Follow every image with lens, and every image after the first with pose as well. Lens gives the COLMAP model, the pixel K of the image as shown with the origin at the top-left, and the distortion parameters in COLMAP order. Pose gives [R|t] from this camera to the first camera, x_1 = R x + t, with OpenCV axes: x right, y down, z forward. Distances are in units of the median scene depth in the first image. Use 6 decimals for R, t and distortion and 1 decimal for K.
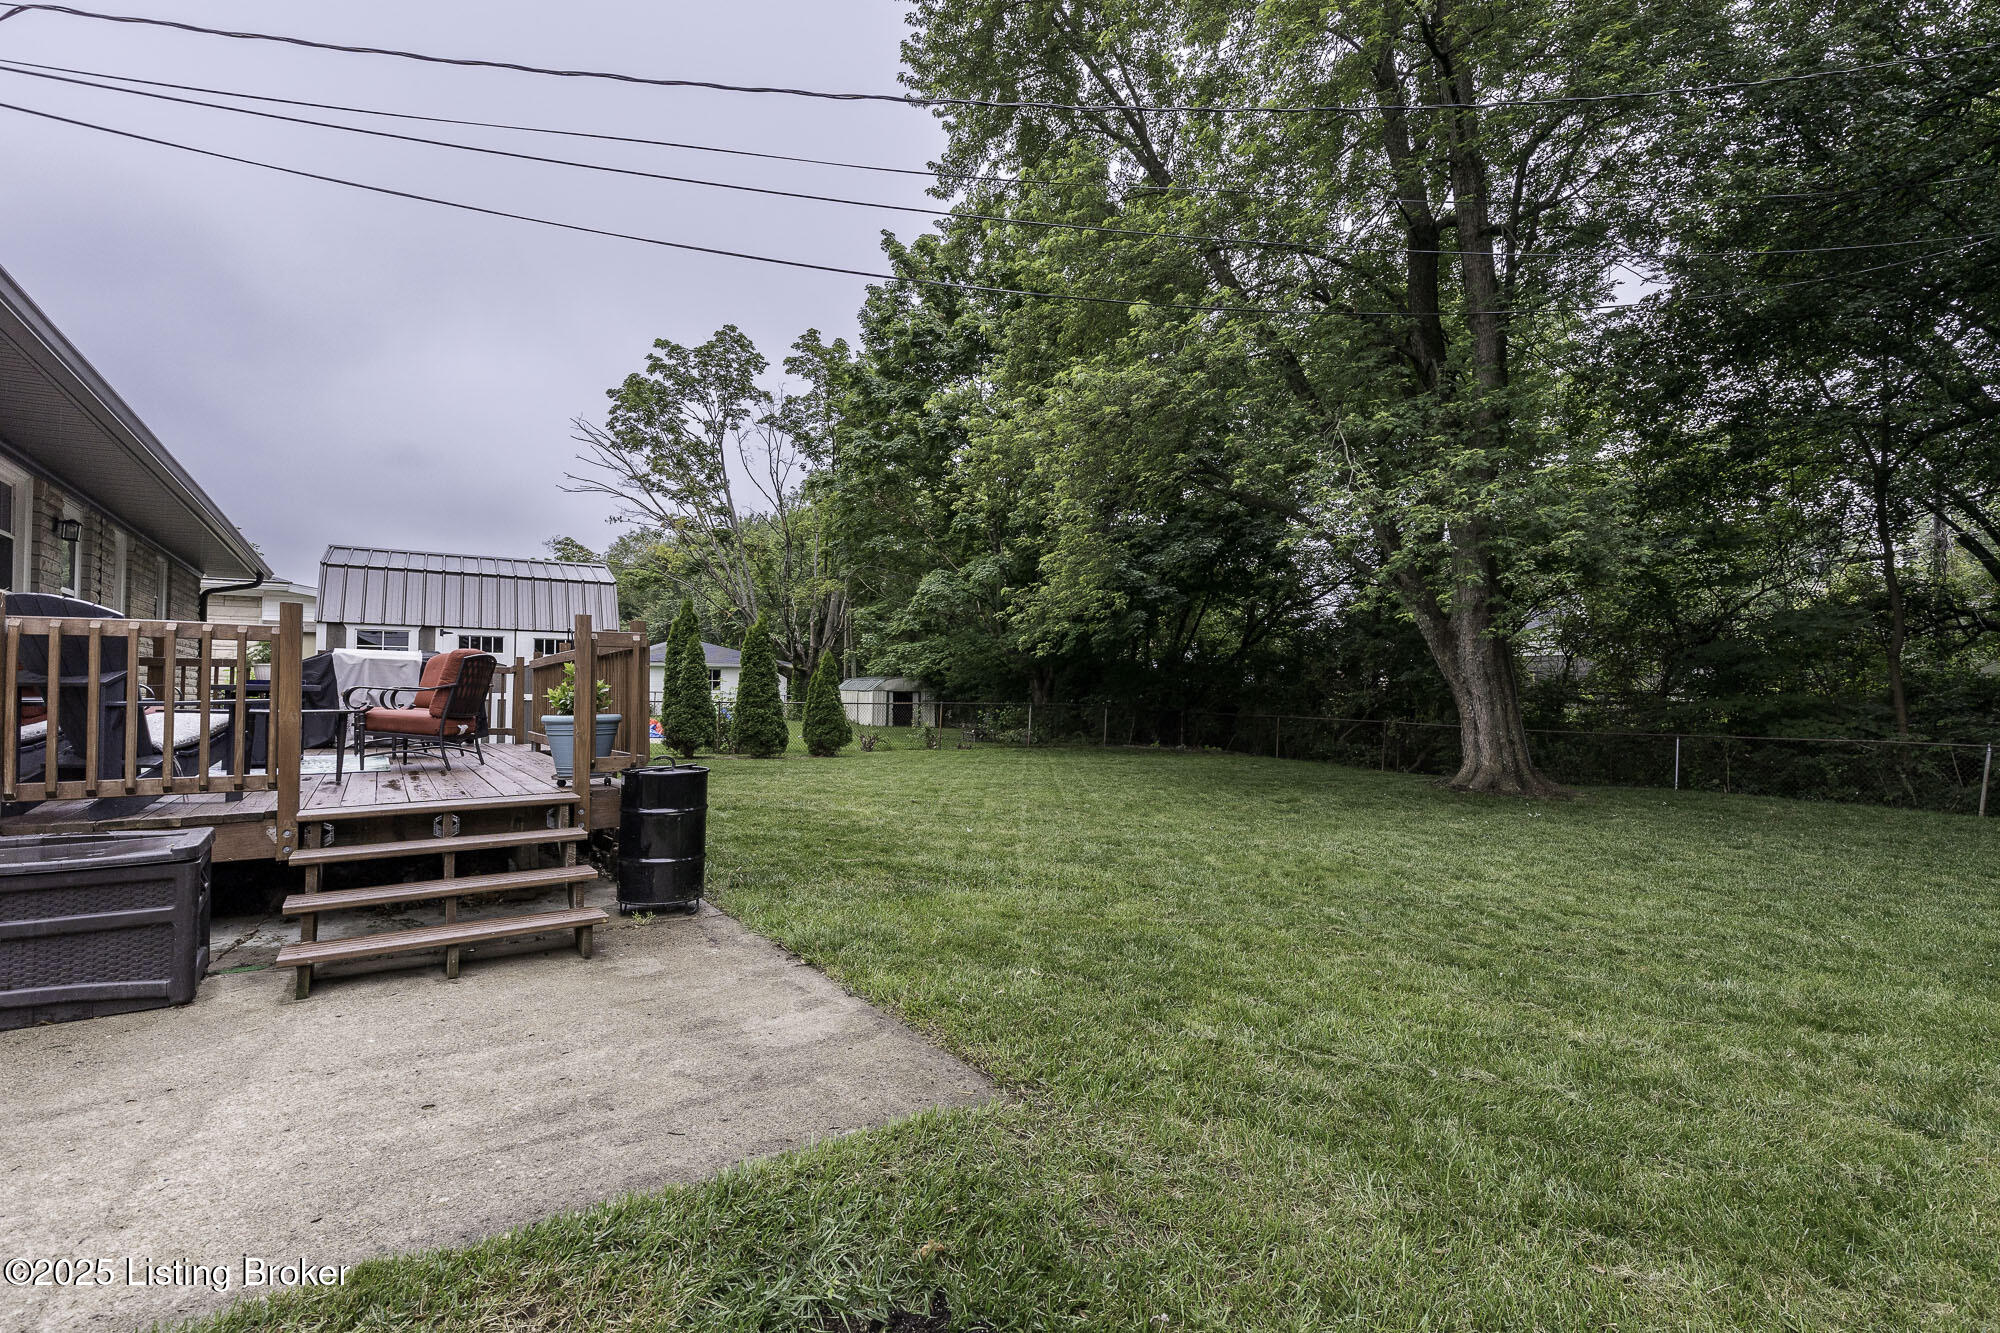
lens RADIAL K [[901.4, 0, 994.0], [0, 901.4, 665.1], [0, 0, 1]] dist [0.000251, 0.000246]
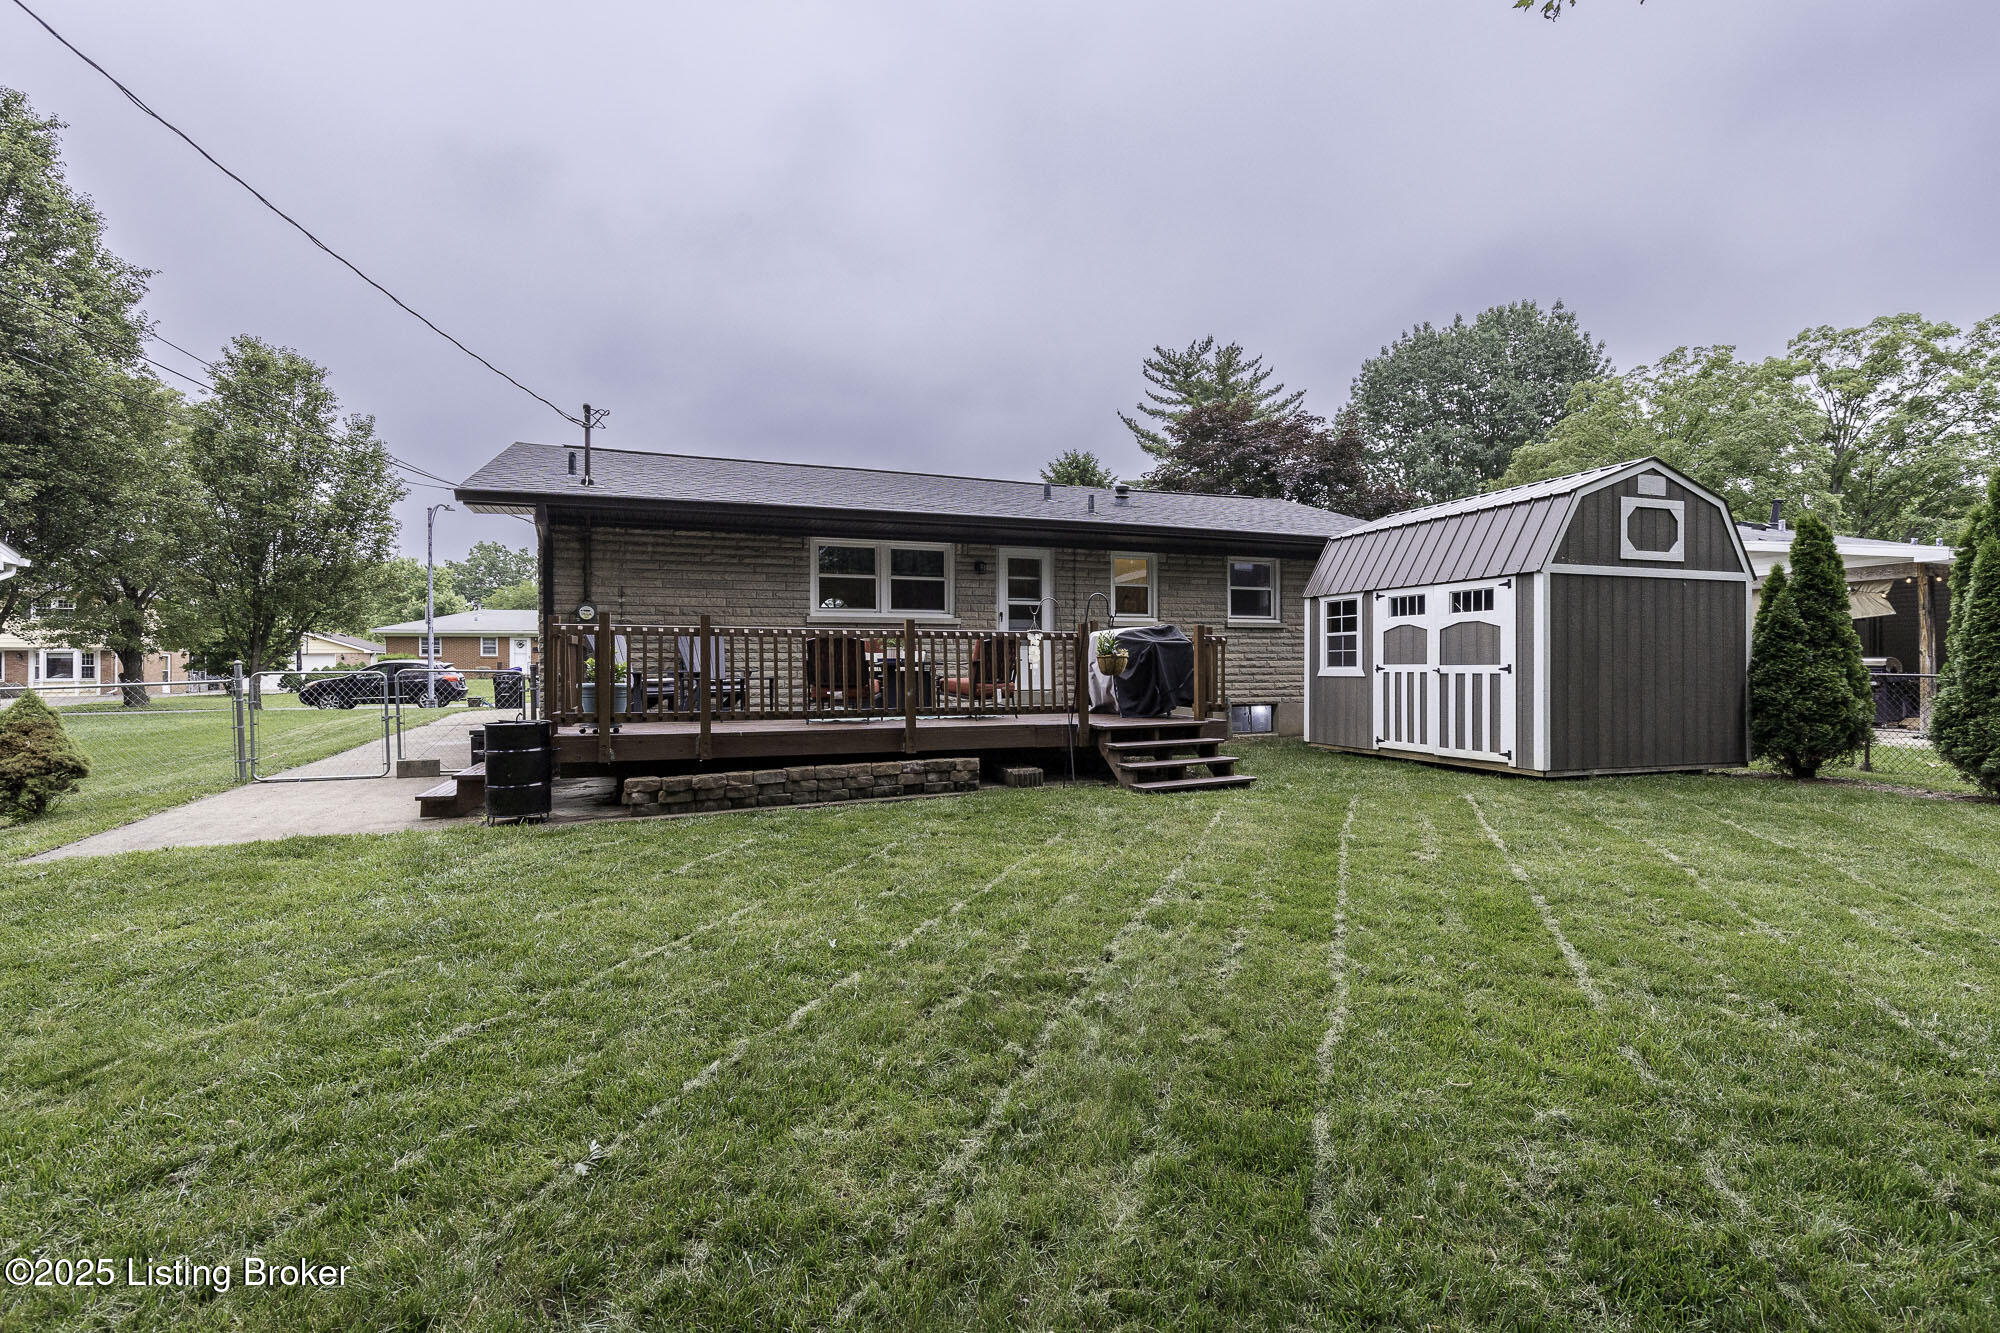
lens RADIAL K [[895.9, 0, 996.1], [0, 895.9, 678.1], [0, 0, 1]] dist [0.002133, 0.000610]
pose [[-0.236034, 0.008848, -0.971705, 0.122267], [0.036387, 0.999338, 0.000261, 0.011164], [0.971063, -0.035296, -0.236199, 0.309119]]
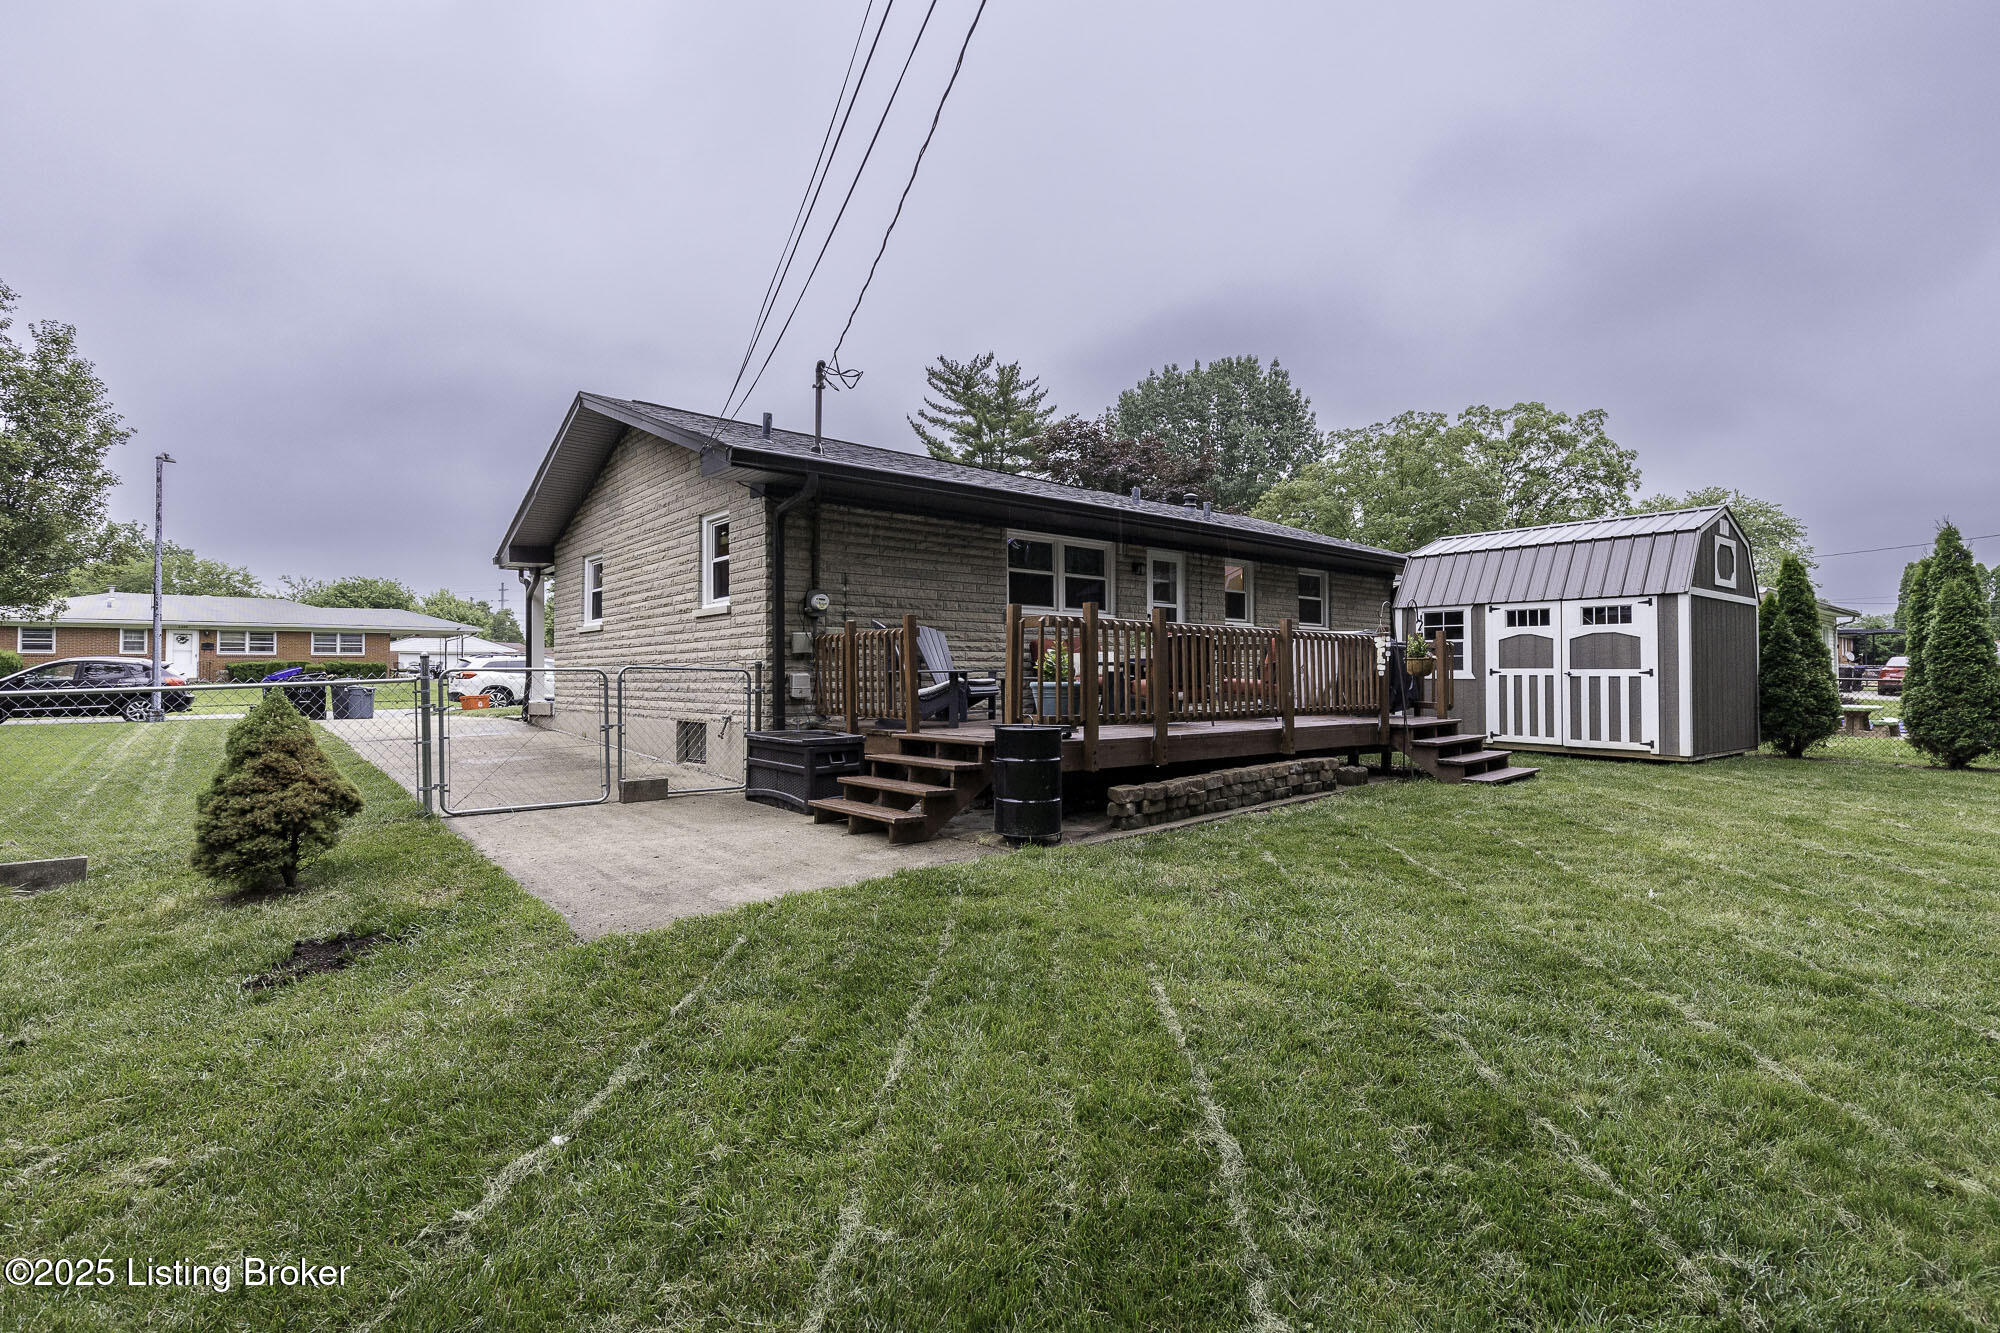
lens RADIAL K [[901.4, 0, 994.0], [0, 901.4, 665.1], [0, 0, 1]] dist [0.000251, 0.000246]
pose [[0.095805, -0.011237, -0.995337, 0.125805], [0.032758, 0.999430, -0.008130, 0.006234], [0.994861, -0.031826, 0.096118, 0.126767]]
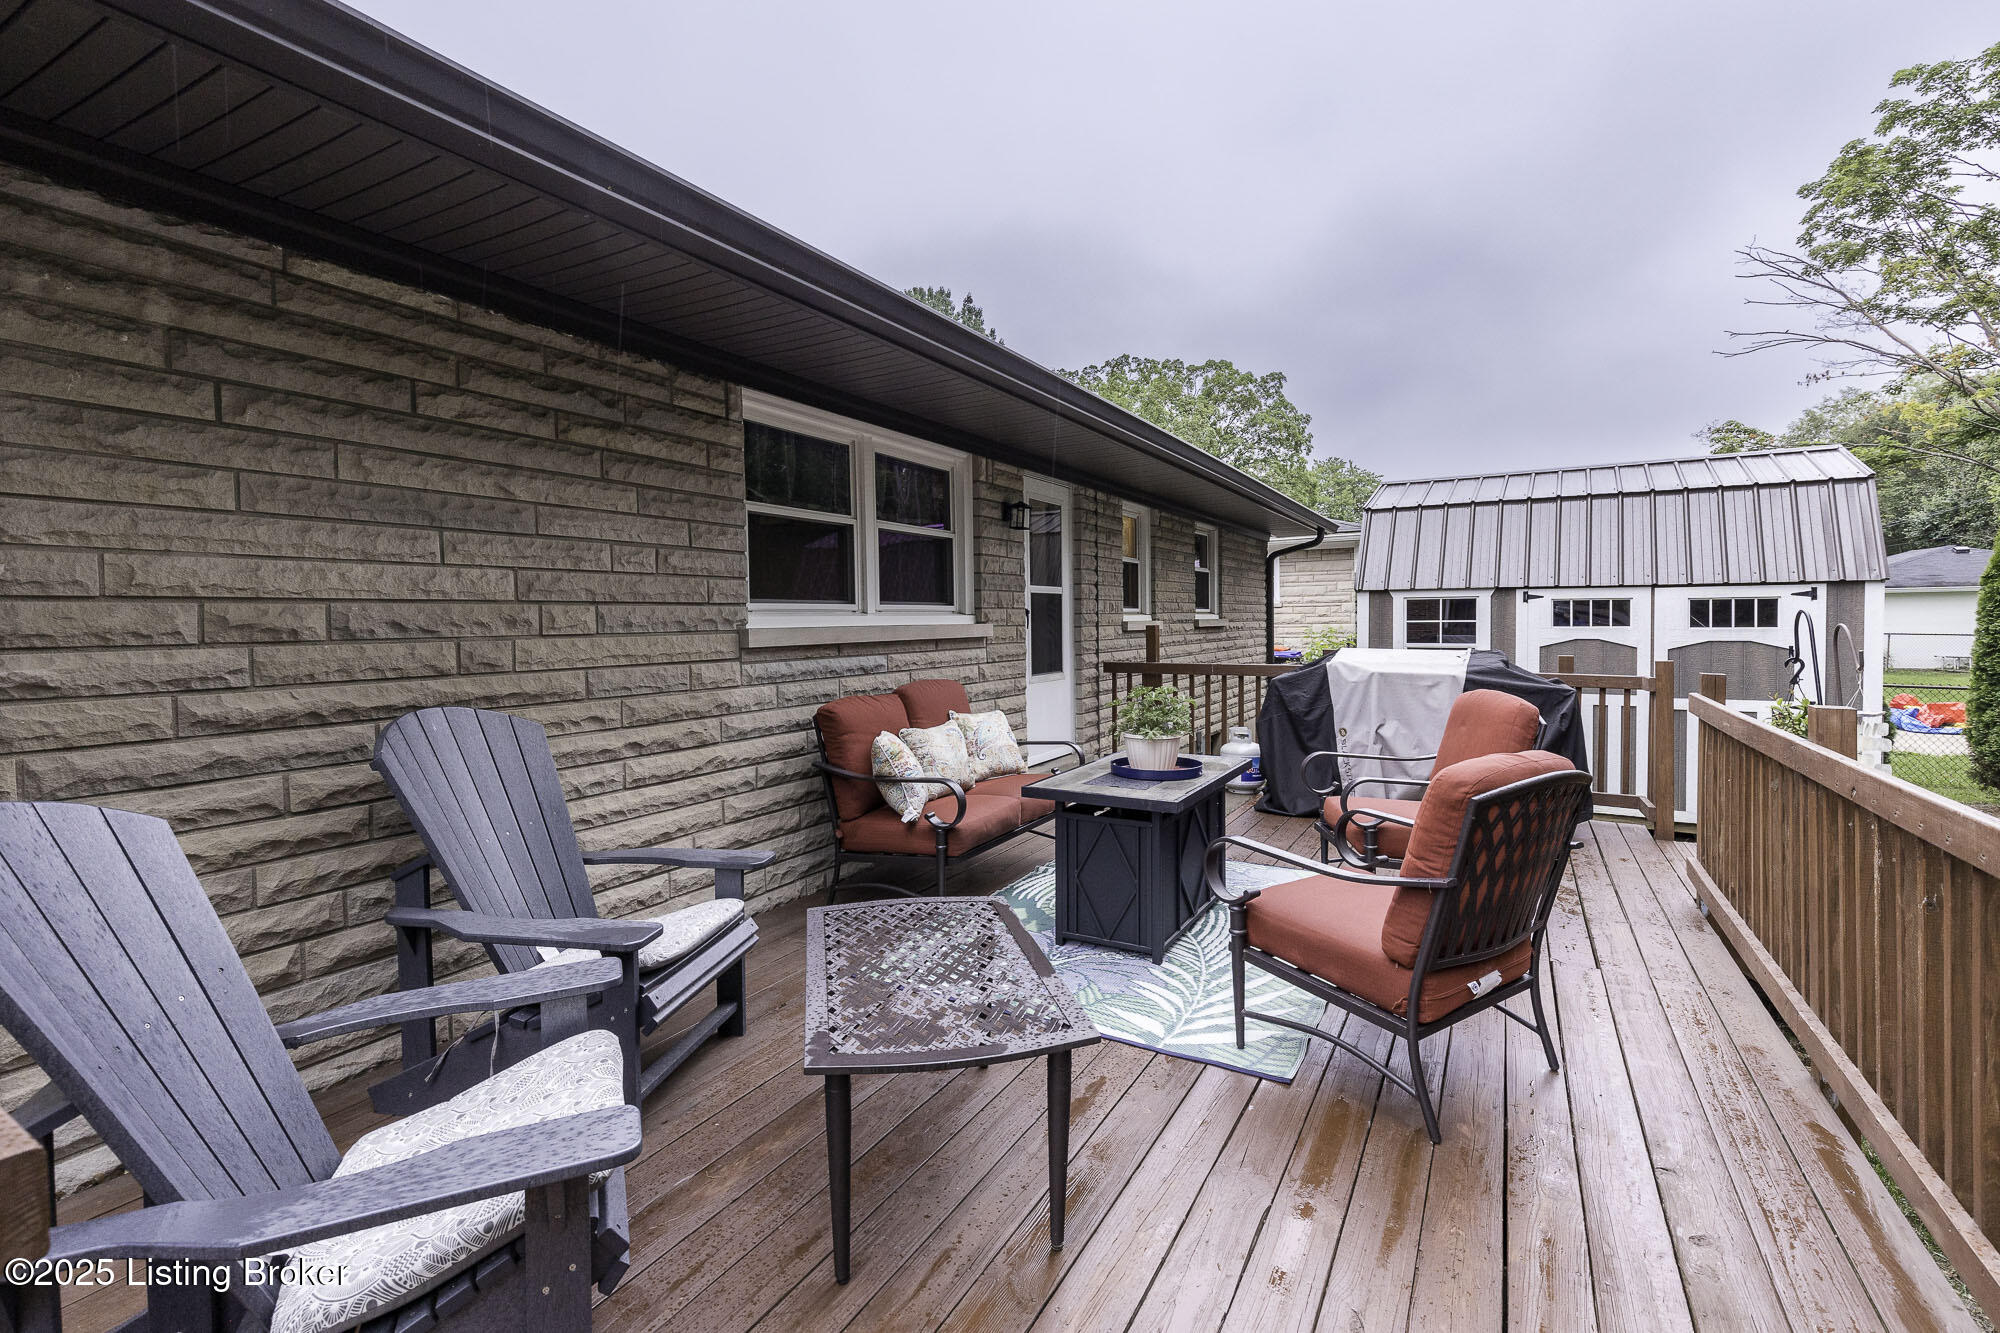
lens RADIAL K [[907.3, 0, 991.3], [0, 907.3, 645.5], [0, 0, 1]] dist [0.003013, 0.000486]
pose [[0.437953, 0.019192, -0.898793, -0.074297], [0.040447, 0.998339, 0.041026, -0.015874], [0.898087, -0.054321, 0.436450, 0.140187]]
